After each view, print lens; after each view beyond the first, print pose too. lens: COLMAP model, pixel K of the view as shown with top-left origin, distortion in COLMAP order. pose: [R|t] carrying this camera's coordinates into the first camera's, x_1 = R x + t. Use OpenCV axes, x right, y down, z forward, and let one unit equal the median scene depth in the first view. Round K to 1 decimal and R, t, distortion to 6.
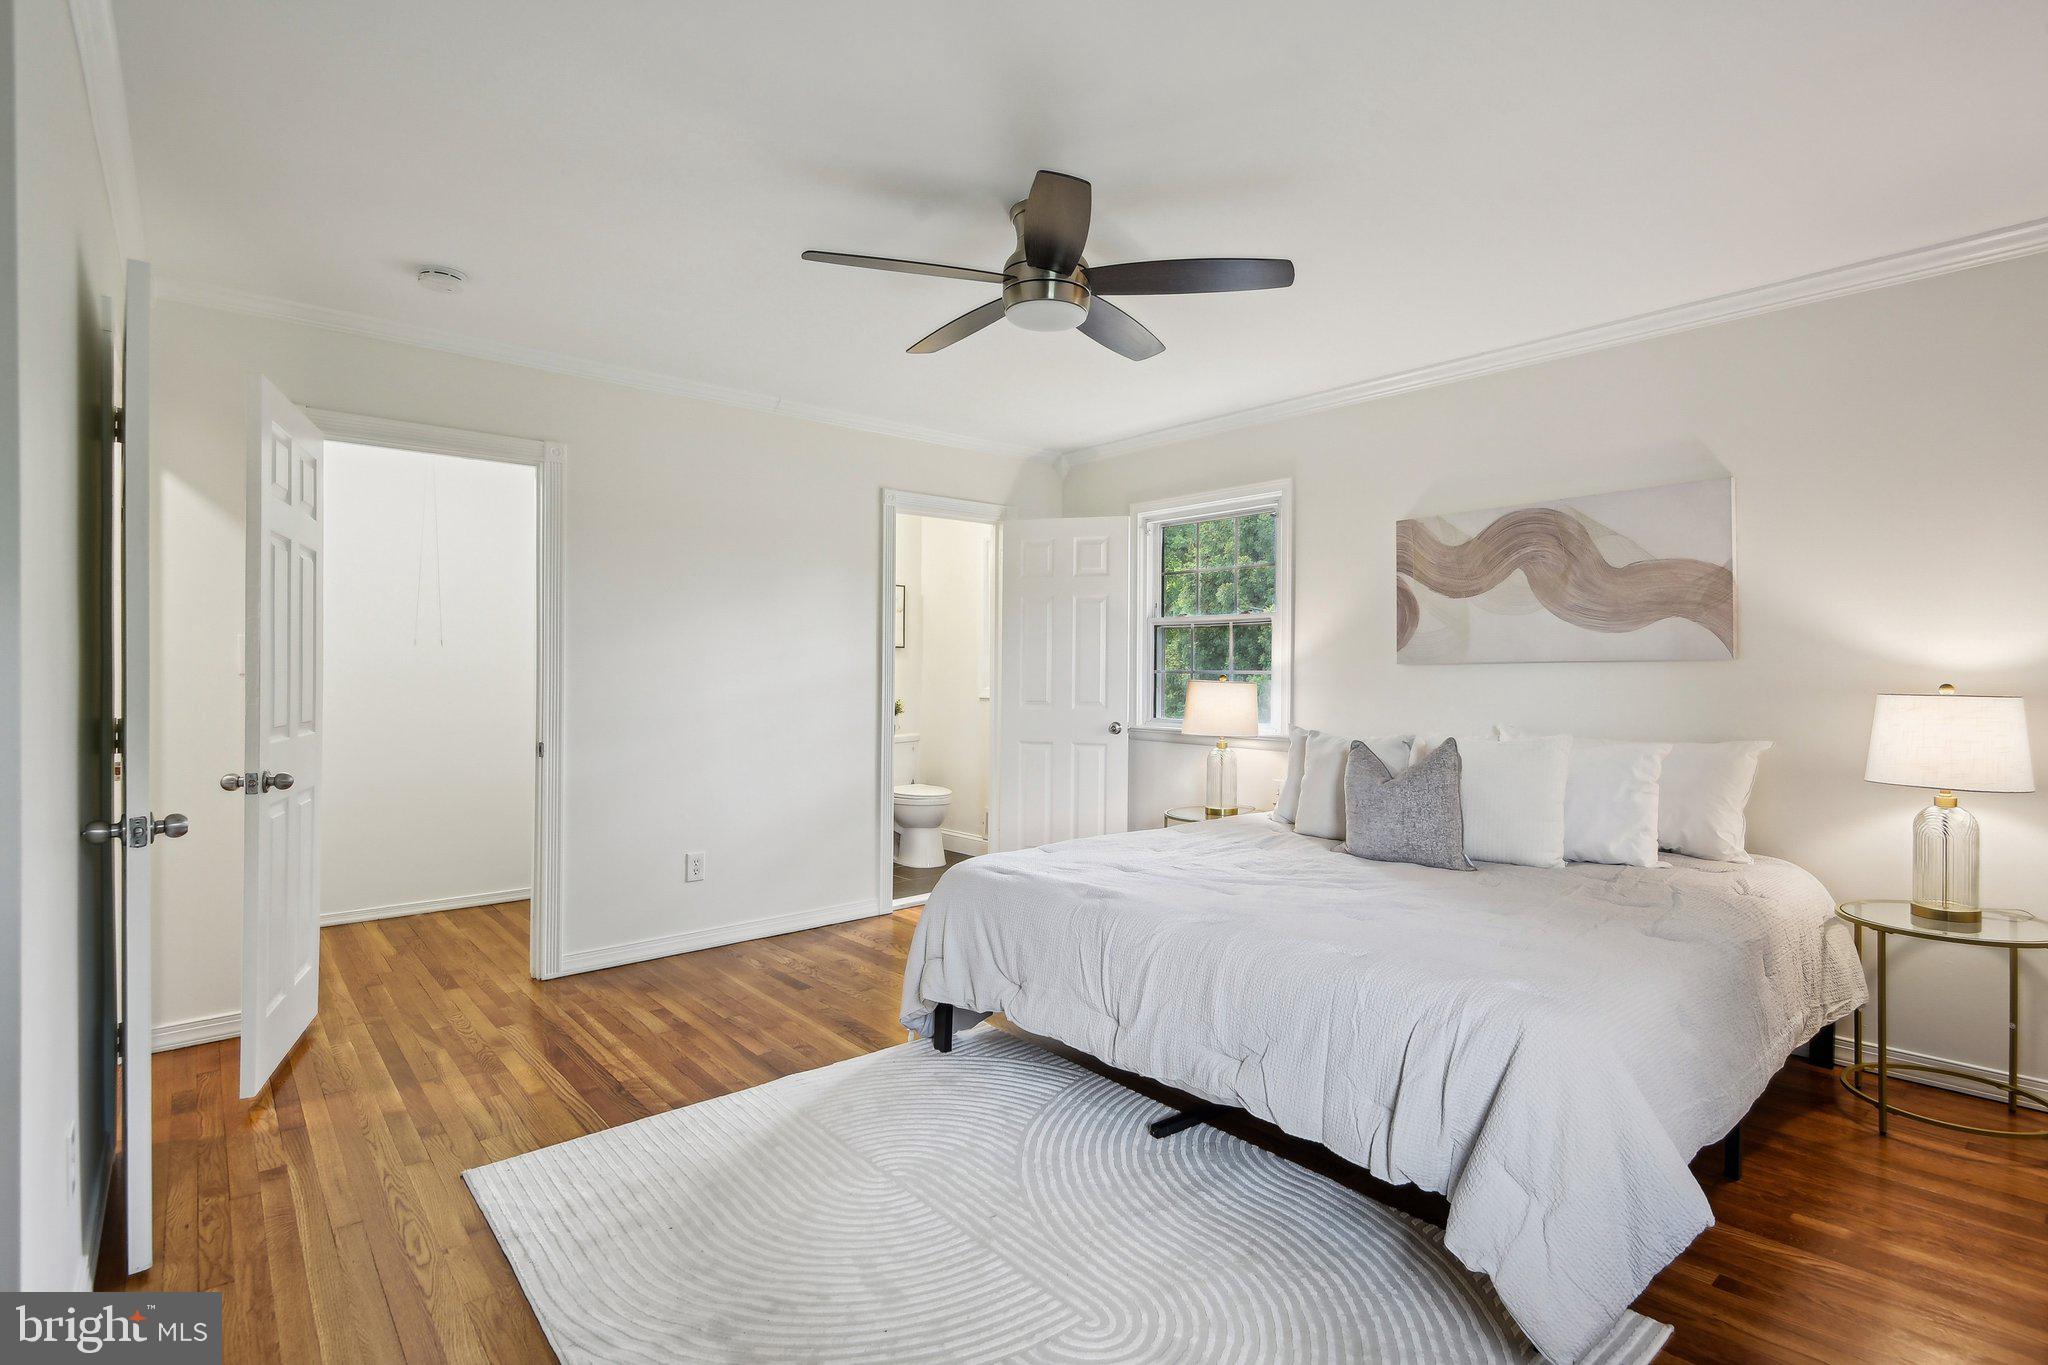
lens RADIAL K [[991.2, 0, 1066.1], [0, 991.2, 677.4], [0, 0, 1]] dist [-0.012599, -0.003074]
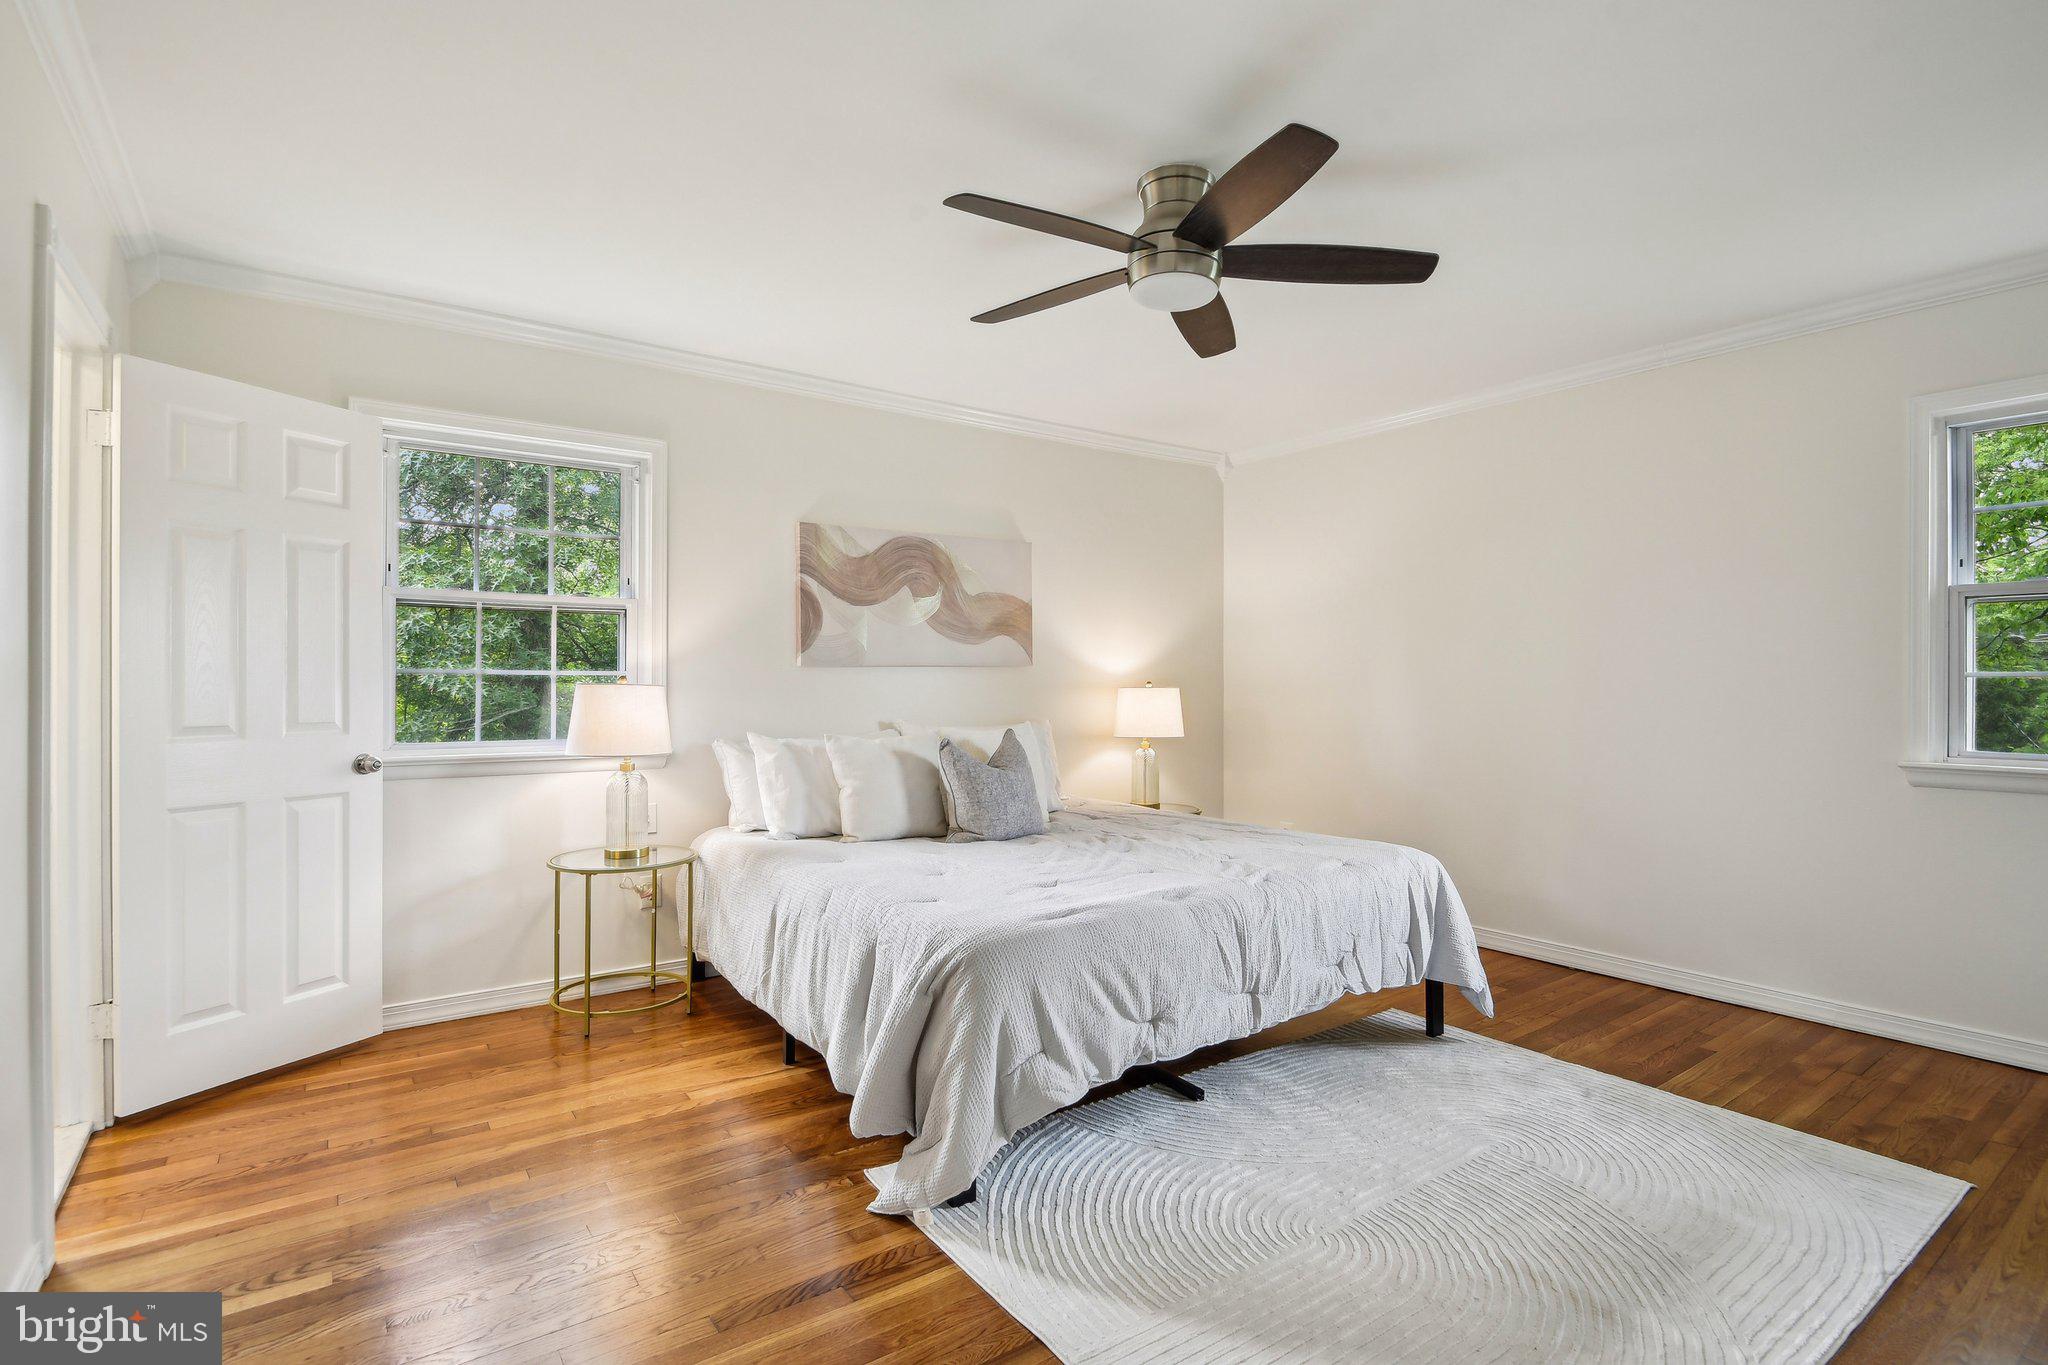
lens RADIAL K [[991.2, 0, 1023.8], [0, 991.2, 682.5], [0, 0, 1]] dist [-0.012599, -0.003074]
pose [[0.099366, -0.016003, 0.994922, -0.663435], [-0.006974, 0.999835, 0.016778, -0.015172], [-0.995027, -0.008606, 0.099238, 0.701837]]
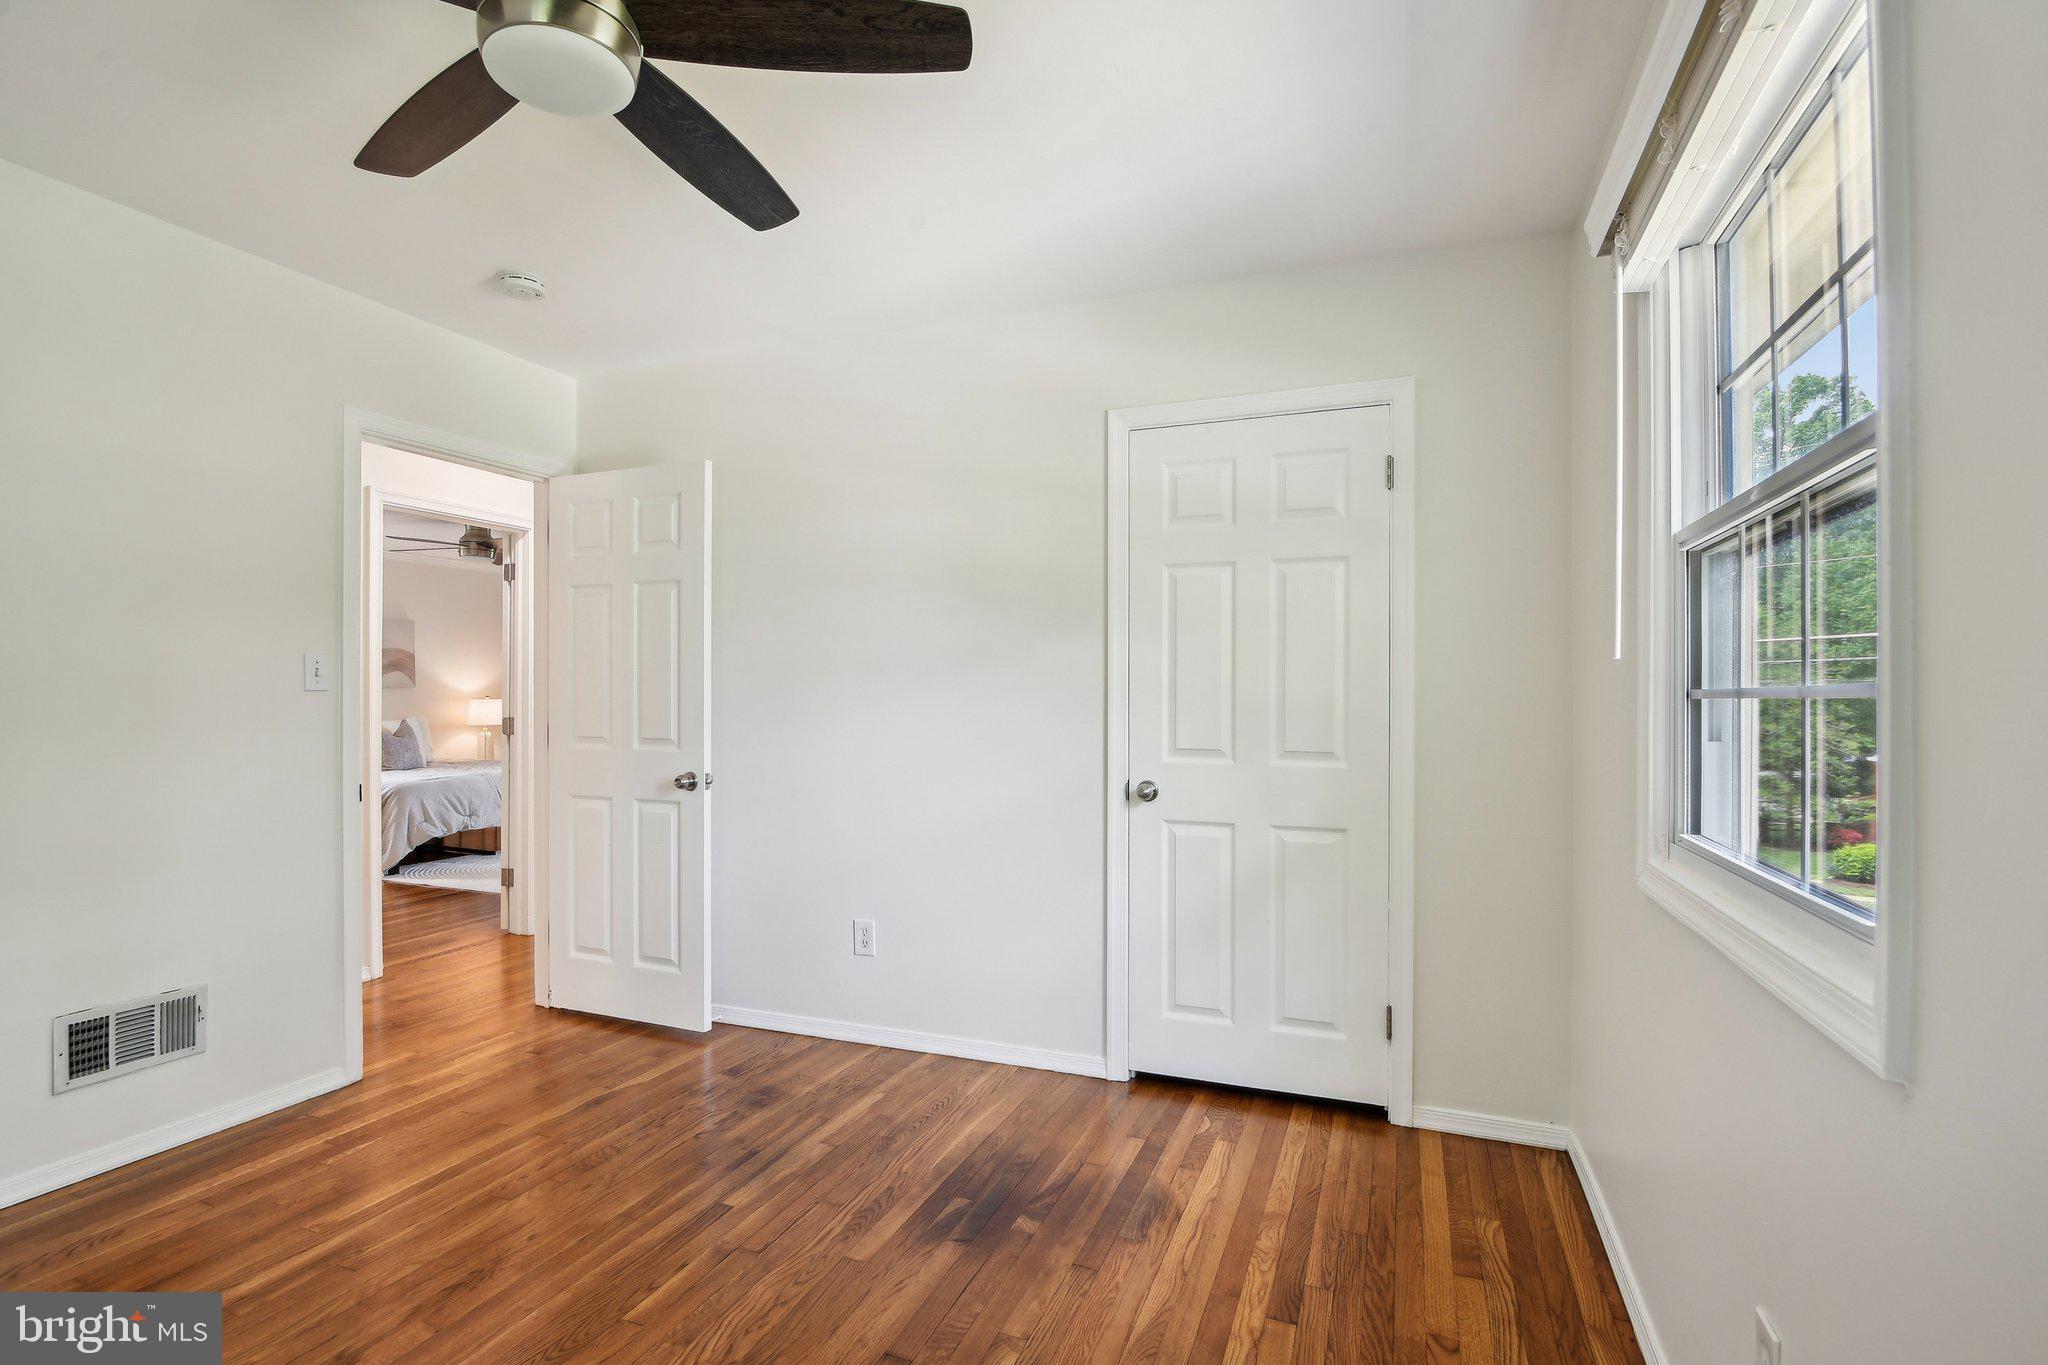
lens RADIAL K [[991.2, 0, 1020.6], [0, 991.2, 684.2], [0, 0, 1]] dist [-0.012599, -0.003074]
pose [[-0.454771, -0.005001, 0.890594, -2.046410], [-0.008483, 0.999963, 0.001283, -0.037444], [-0.890568, -0.006971, -0.454797, 0.608100]]
